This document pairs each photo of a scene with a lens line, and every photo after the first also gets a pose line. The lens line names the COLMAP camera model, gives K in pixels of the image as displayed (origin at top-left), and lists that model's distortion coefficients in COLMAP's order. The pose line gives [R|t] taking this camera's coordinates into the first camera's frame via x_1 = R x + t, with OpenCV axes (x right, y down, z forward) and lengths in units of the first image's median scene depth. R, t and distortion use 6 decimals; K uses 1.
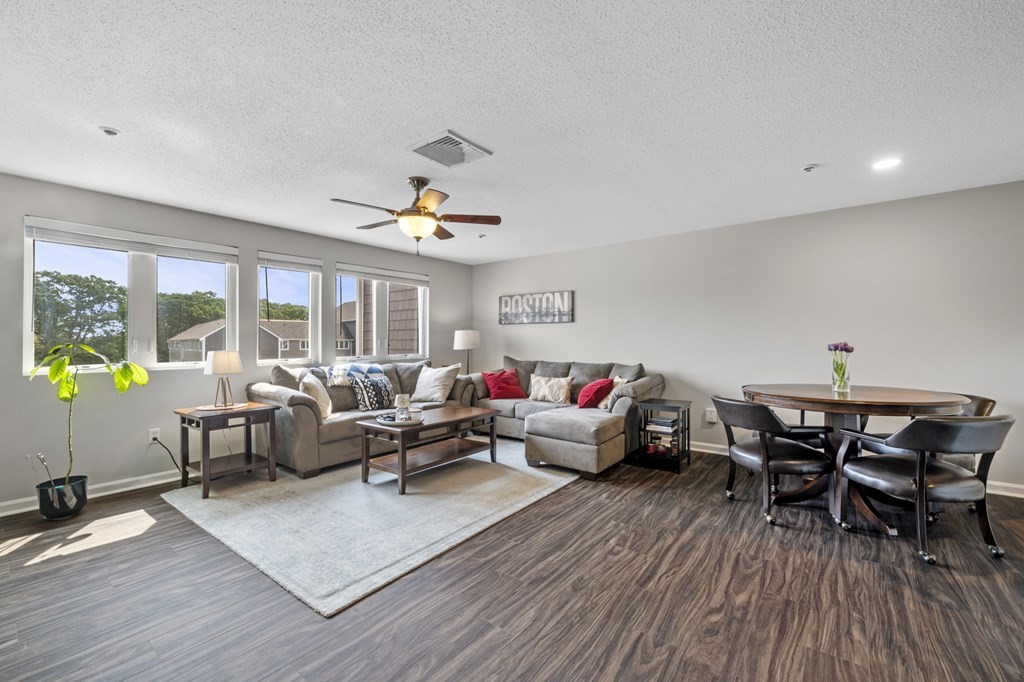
lens RADIAL K [[432.3, 0, 512.7], [0, 432.3, 340.7], [0, 0, 1]] dist [-0.011914, 0.000554]
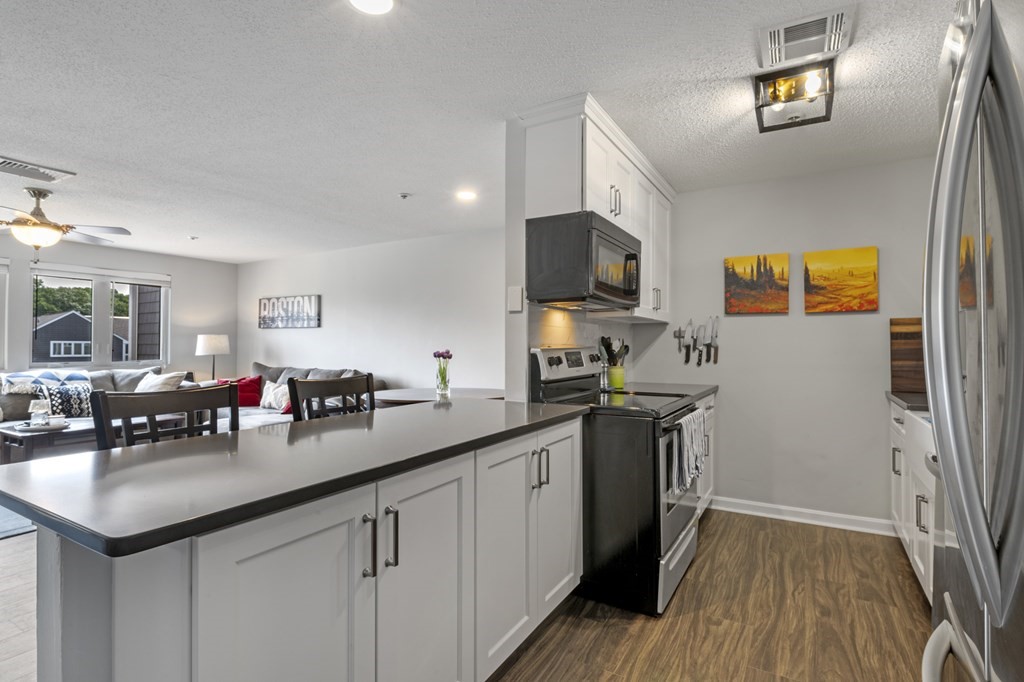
lens RADIAL K [[512.1, 0, 513.0], [0, 512.1, 340.9], [0, 0, 1]] dist [-0.003838, -0.000985]
pose [[0.991191, 0.005677, 0.132317, 0.456147], [-0.004759, 0.999962, -0.007253, -0.006547], [-0.132353, 0.006559, 0.991181, -0.213507]]
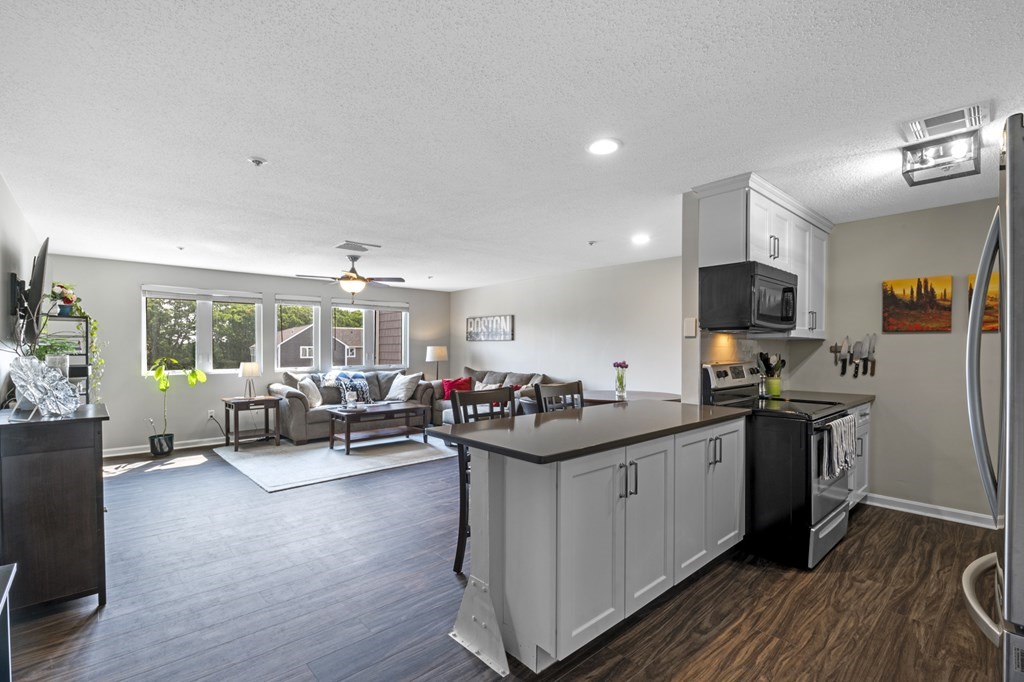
lens RADIAL K [[470.2, 0, 506.0], [0, 470.2, 353.9], [0, 0, 1]] dist [-0.008624, -0.000823]
pose [[0.983630, 0.006090, -0.180094, 0.397367], [-0.003742, 0.999904, 0.013371, -0.023956], [0.180158, -0.012478, 0.983558, -0.368899]]
